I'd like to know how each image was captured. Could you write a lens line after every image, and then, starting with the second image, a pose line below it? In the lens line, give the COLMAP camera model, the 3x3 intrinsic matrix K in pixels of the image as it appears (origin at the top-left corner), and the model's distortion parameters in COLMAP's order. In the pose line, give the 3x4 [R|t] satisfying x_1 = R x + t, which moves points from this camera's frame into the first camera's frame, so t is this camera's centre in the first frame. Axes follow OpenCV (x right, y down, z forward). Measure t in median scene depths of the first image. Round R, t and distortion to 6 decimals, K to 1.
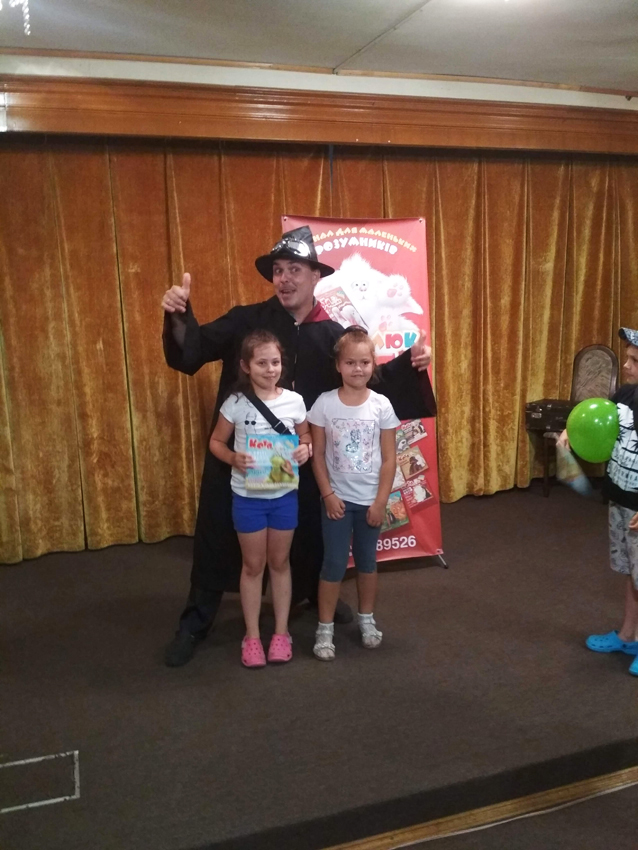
lens RADIAL K [[762.1, 0, 319.0], [0, 762.1, 425.0], [0, 0, 1]] dist [0.007499, -0.010535]
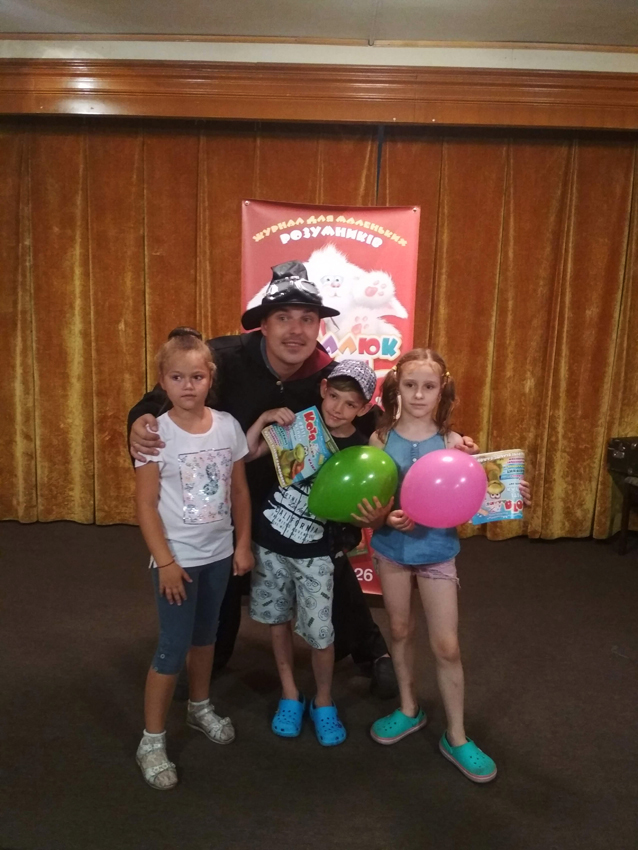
lens RADIAL K [[783.1, 0, 319.0], [0, 783.1, 425.0], [0, 0, 1]] dist [-0.006872, -0.009953]
pose [[0.932019, 0.122246, -0.341169, 0.322763], [-0.120435, 0.992366, 0.026572, -0.032846], [0.341813, 0.016323, 0.939626, 0.118182]]
